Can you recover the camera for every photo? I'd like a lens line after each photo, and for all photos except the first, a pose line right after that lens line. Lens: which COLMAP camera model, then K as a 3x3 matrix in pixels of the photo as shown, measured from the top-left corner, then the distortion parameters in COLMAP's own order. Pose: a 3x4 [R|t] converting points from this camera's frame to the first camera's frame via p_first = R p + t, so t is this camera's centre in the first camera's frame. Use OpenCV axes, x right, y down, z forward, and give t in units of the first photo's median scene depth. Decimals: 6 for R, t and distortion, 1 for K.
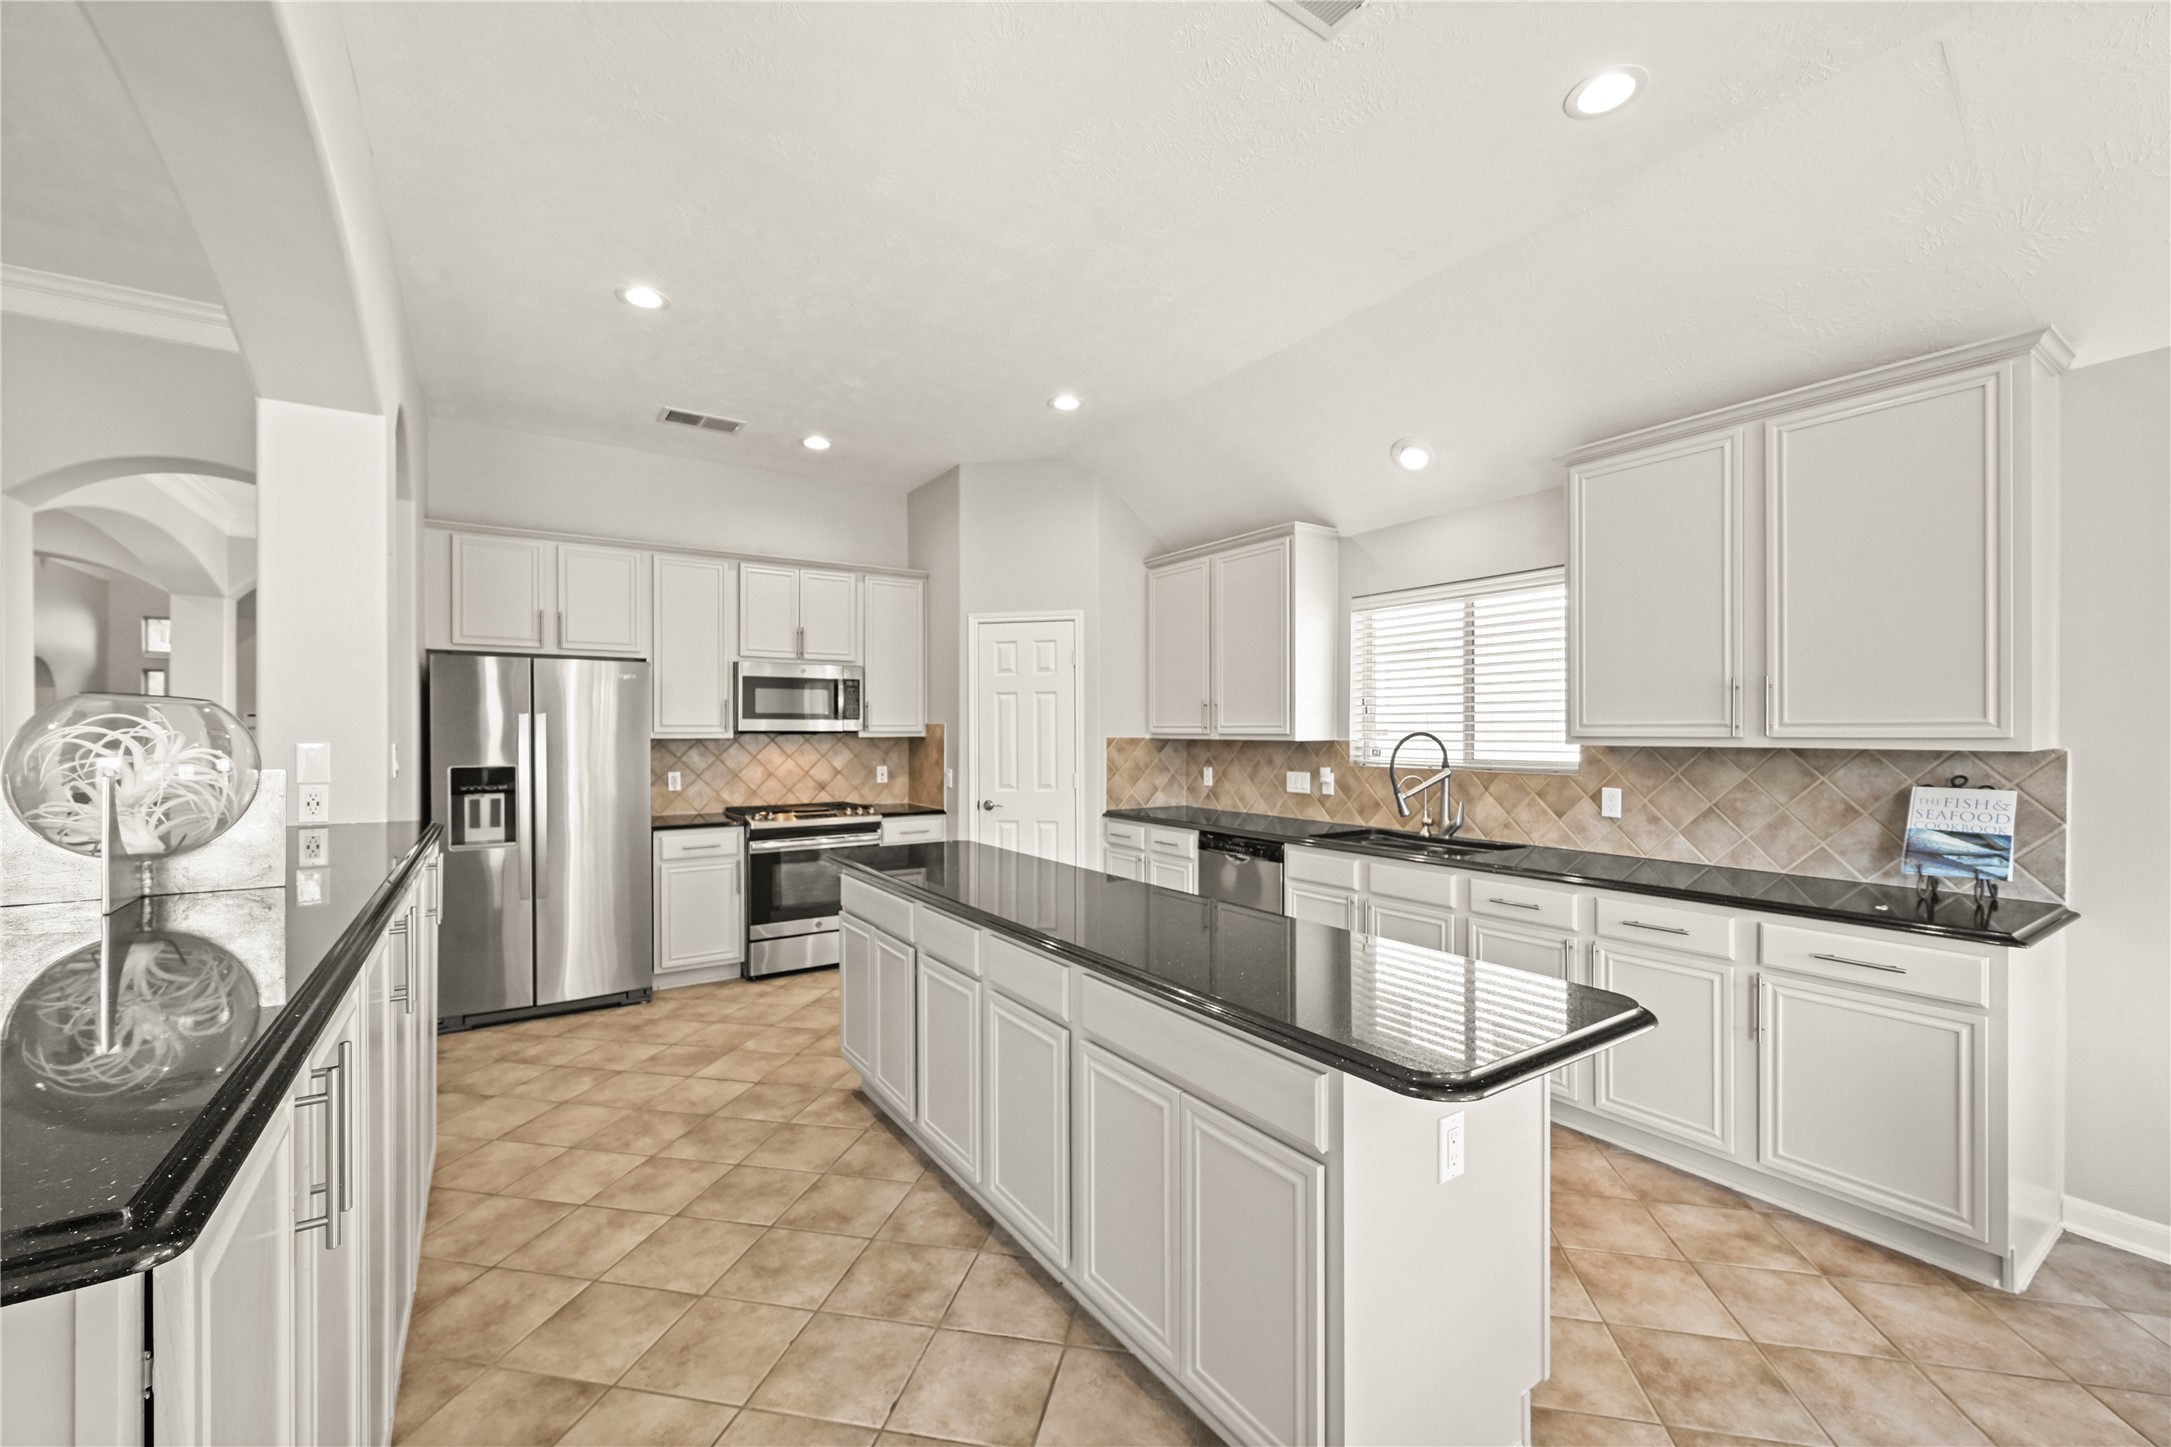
lens RADIAL K [[867.4, 0, 1075.6], [0, 867.4, 728.1], [0, 0, 1]] dist [-0.000785, -0.000018]
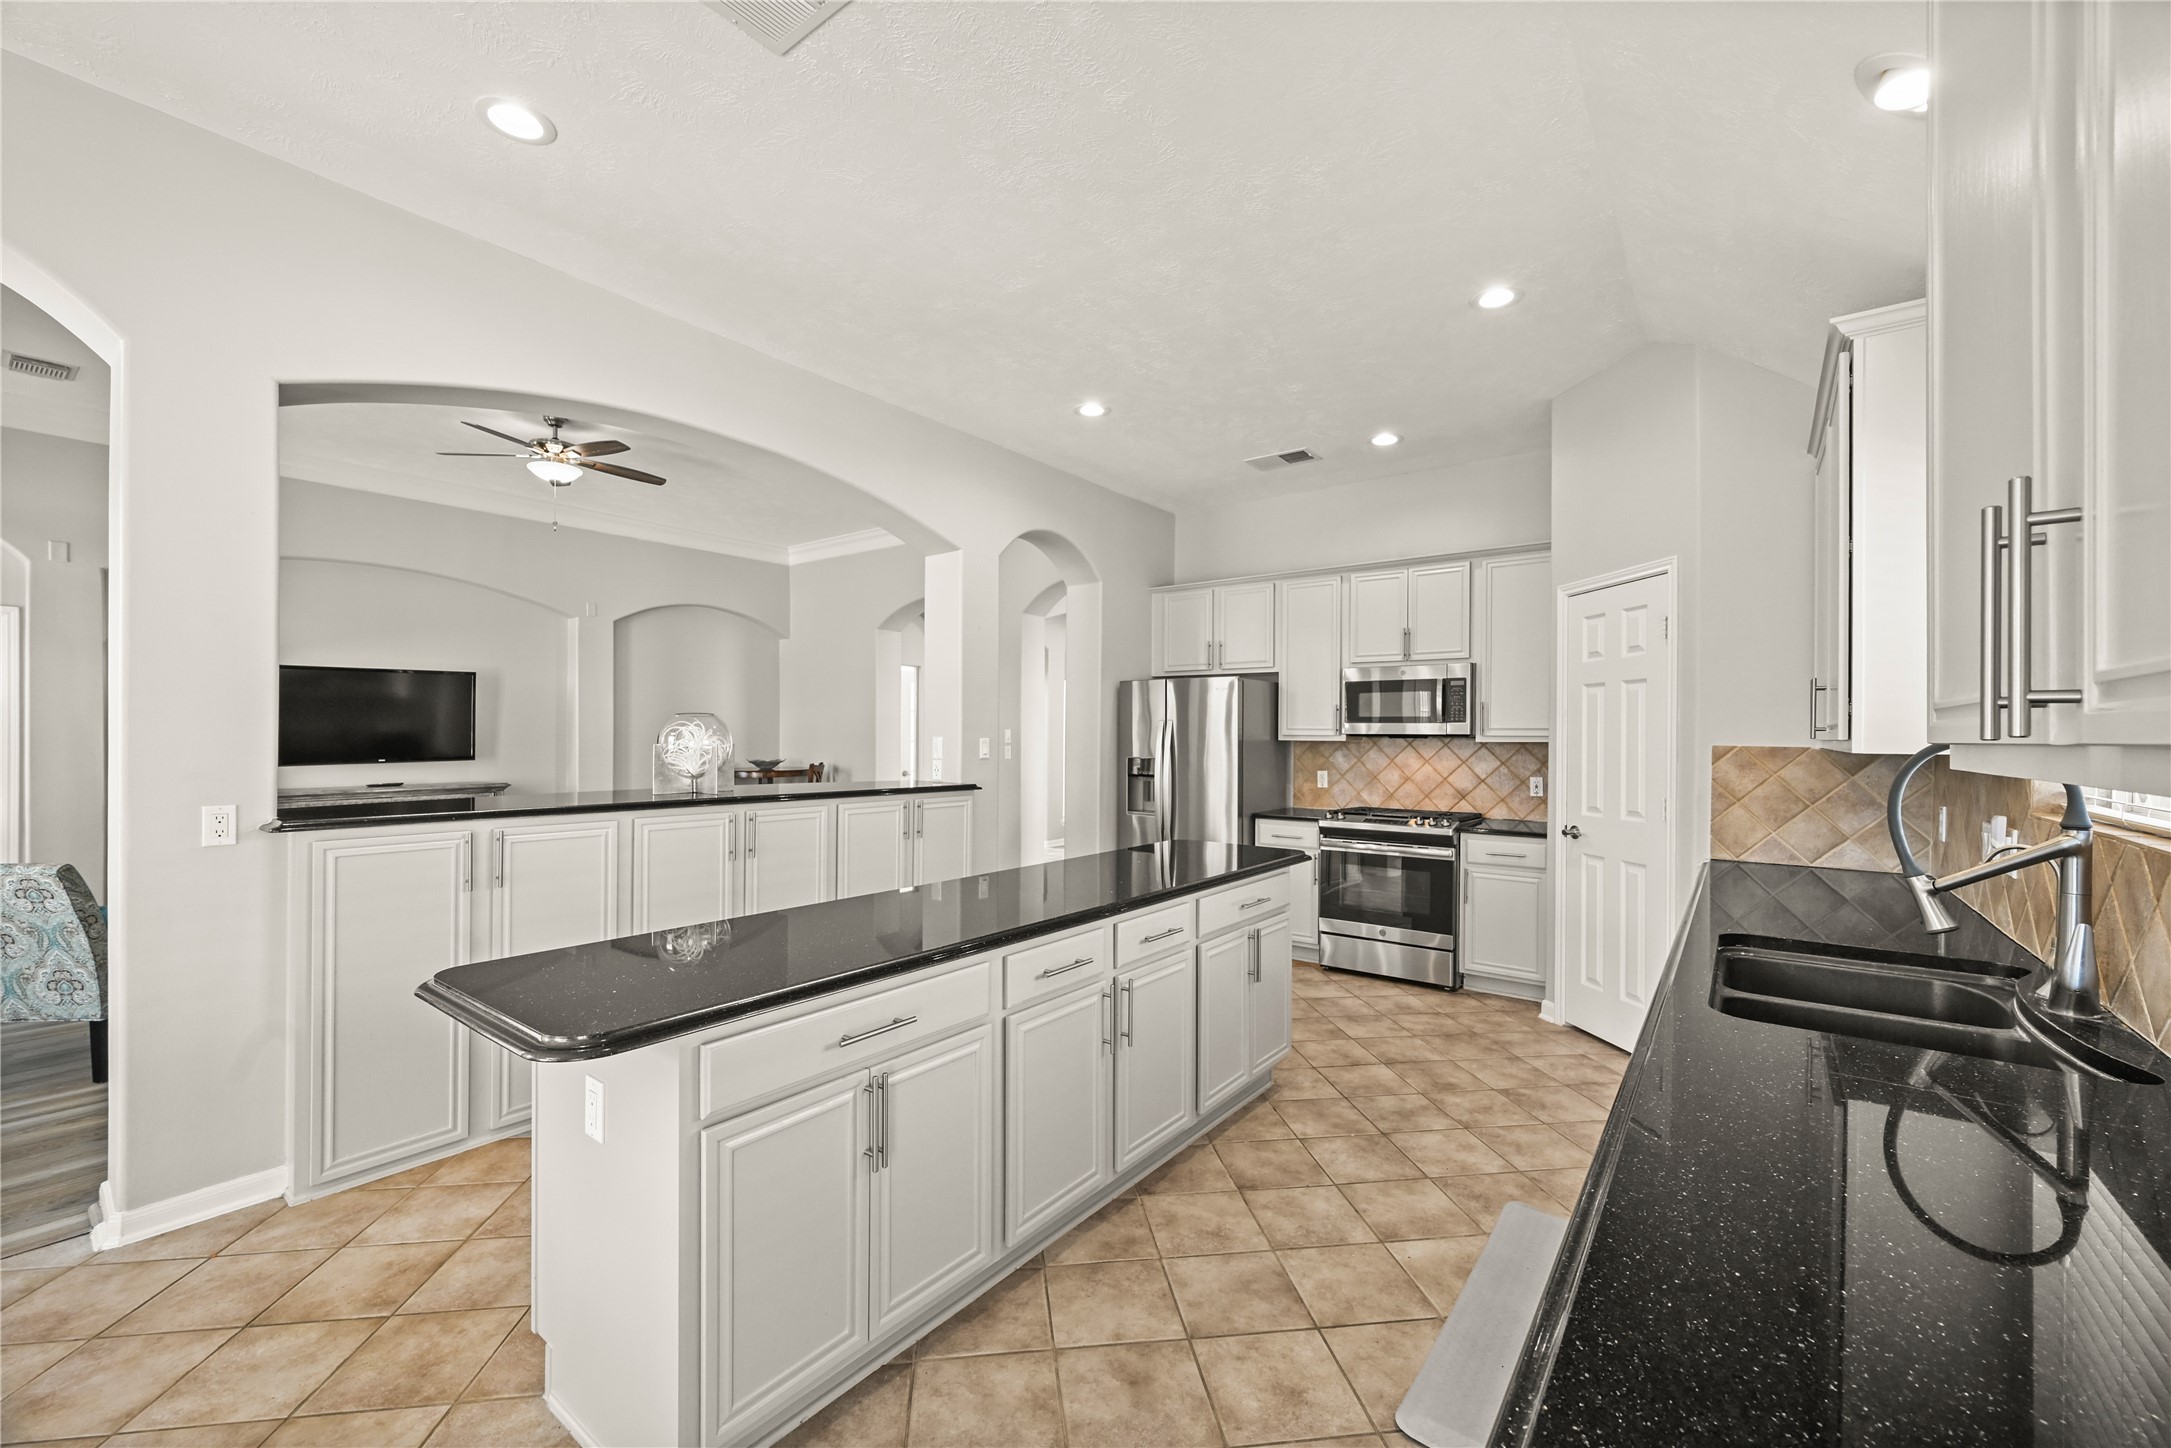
lens RADIAL K [[867.4, 0, 1075.6], [0, 867.4, 728.6], [0, 0, 1]] dist [-0.000785, -0.000018]
pose [[0.318421, -0.003736, -0.947942, 0.490266], [-0.000676, 0.999991, -0.004168, 0.000873], [0.947949, 0.001968, 0.318416, 0.341836]]
